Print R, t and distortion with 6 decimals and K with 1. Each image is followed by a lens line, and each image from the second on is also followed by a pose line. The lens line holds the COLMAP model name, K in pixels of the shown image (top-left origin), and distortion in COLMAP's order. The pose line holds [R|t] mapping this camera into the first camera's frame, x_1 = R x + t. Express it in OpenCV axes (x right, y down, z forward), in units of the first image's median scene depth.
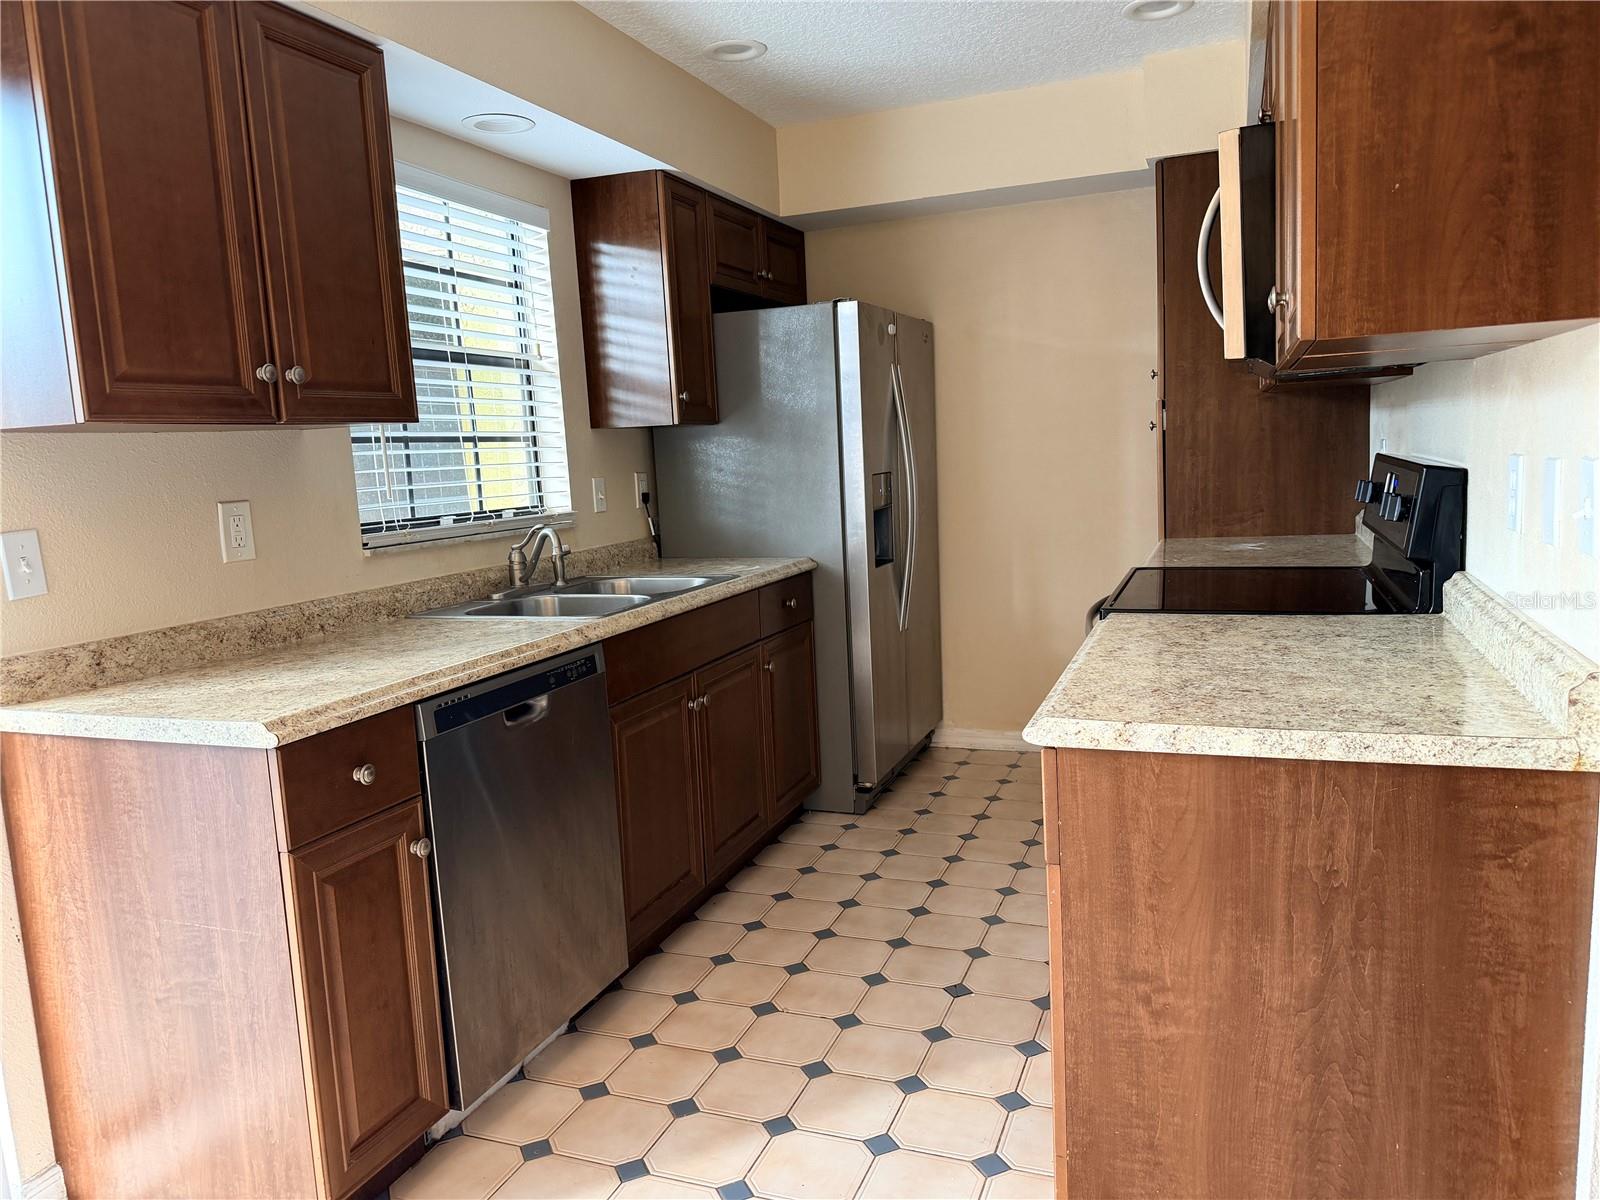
lens RADIAL K [[1139.8, 0, 800.4], [0, 1139.8, 605.8], [0, 0, 1]] dist [0.047590, -0.062233]
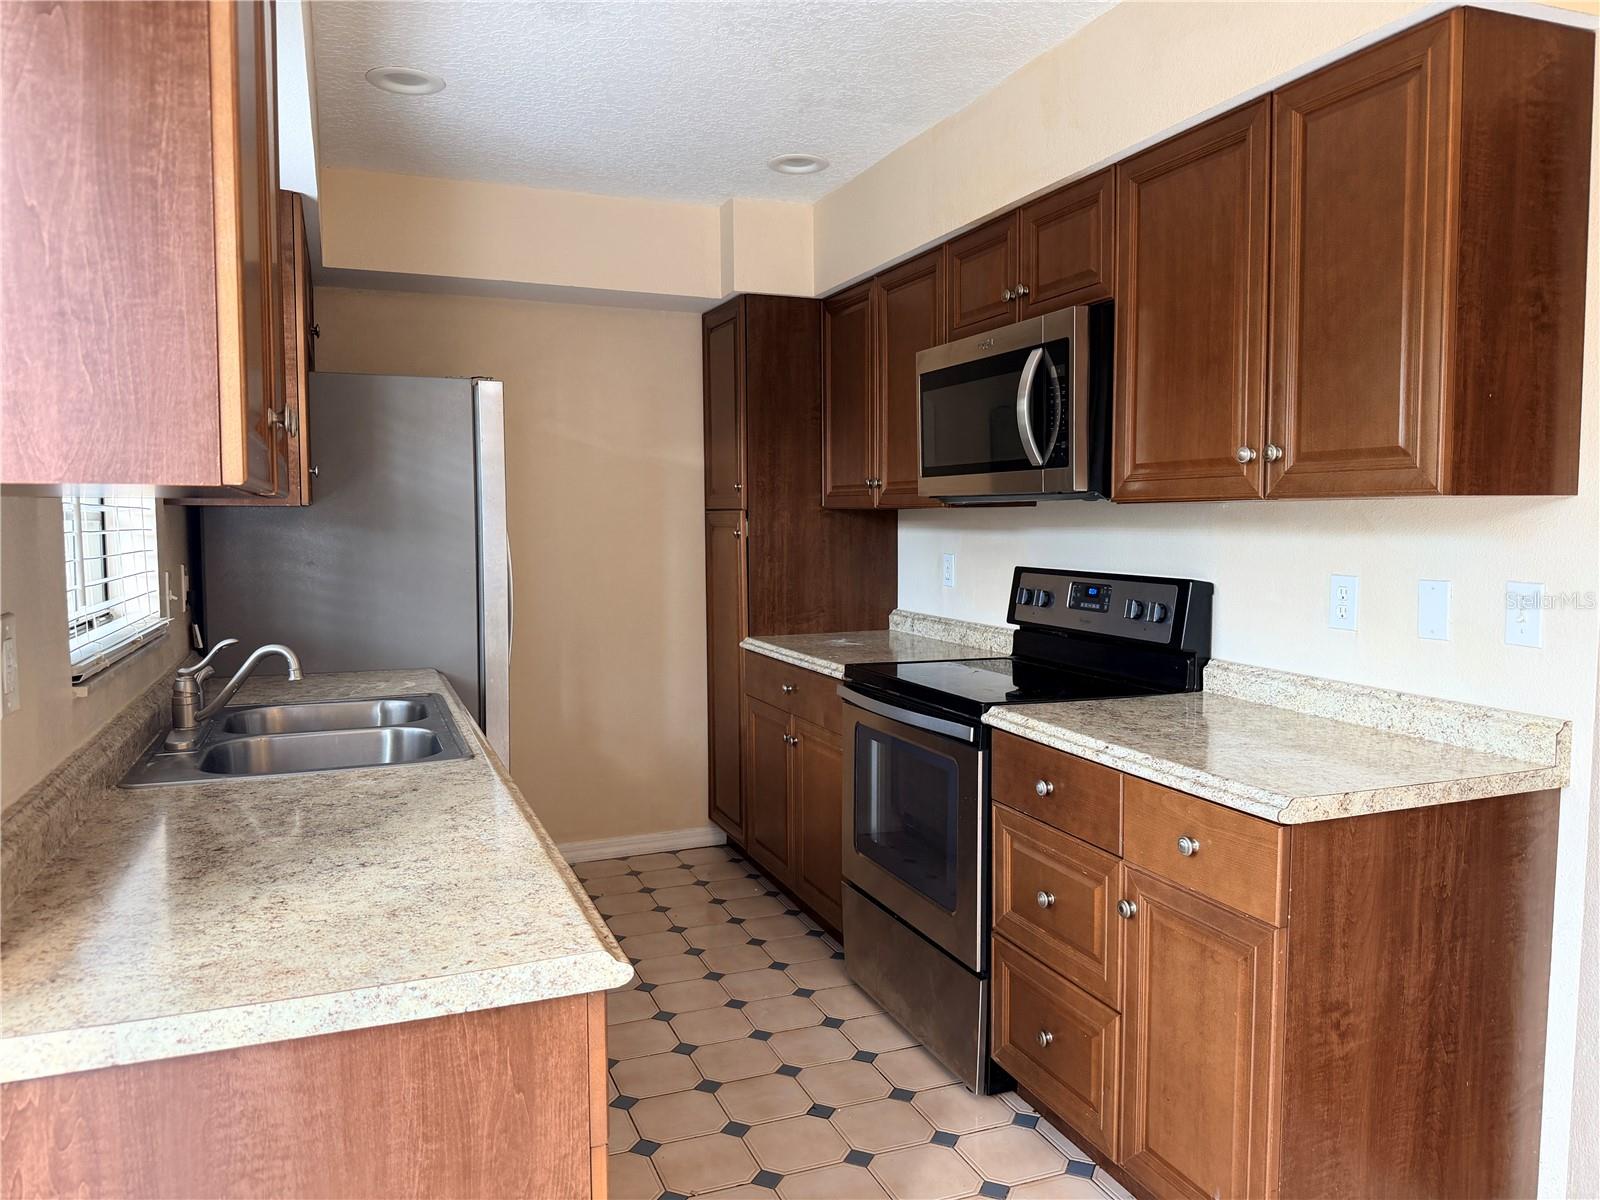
lens RADIAL K [[1136.1, 0, 800.0], [0, 1136.1, 600.0], [0, 0, 1]] dist [0.026443, -0.029871]
pose [[0.734330, -0.000521, 0.678792, -0.793288], [0.060037, 0.996130, -0.064184, -0.049061], [-0.676132, 0.087885, 0.731520, 0.401407]]
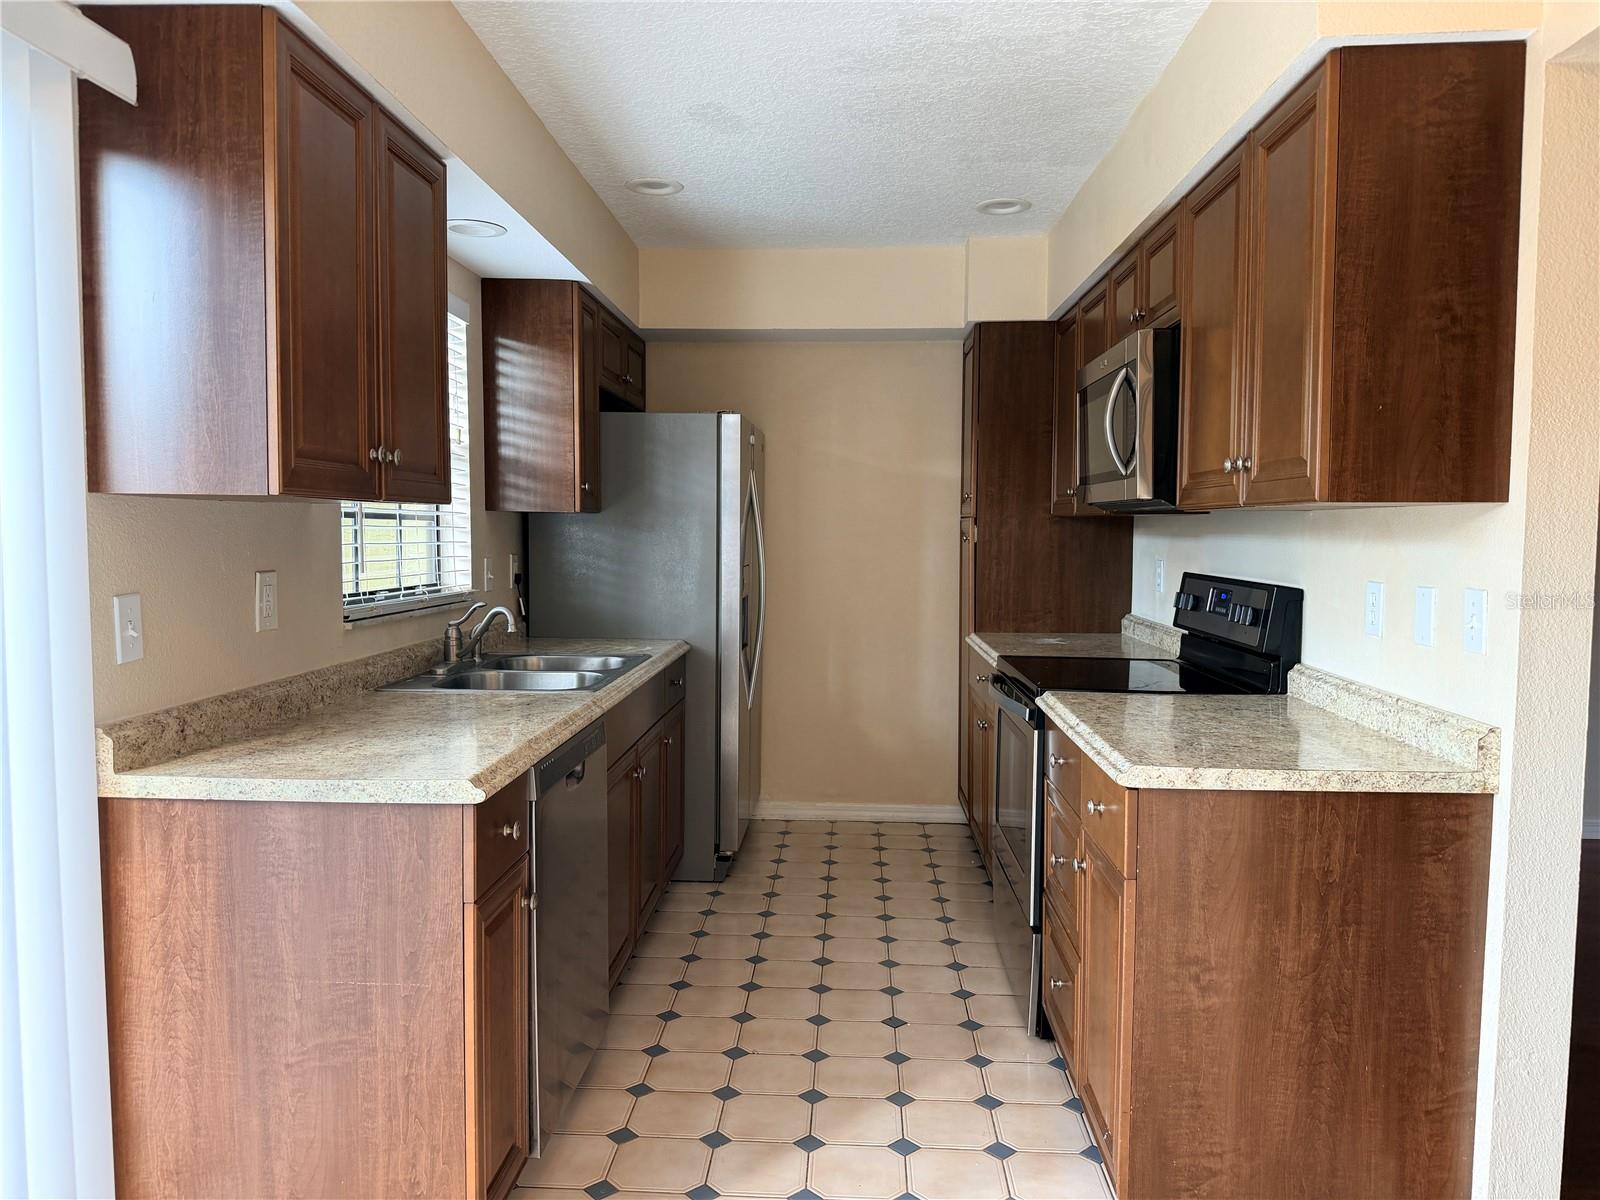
lens RADIAL K [[1136.9, 0, 800.0], [0, 1136.9, 600.0], [0, 0, 1]] dist [0.041585, -0.060573]
pose [[0.948699, 0.036890, 0.314020, -0.489859], [-0.010763, 0.996362, -0.084534, 0.019003], [-0.315996, 0.076817, 0.945646, -0.125097]]
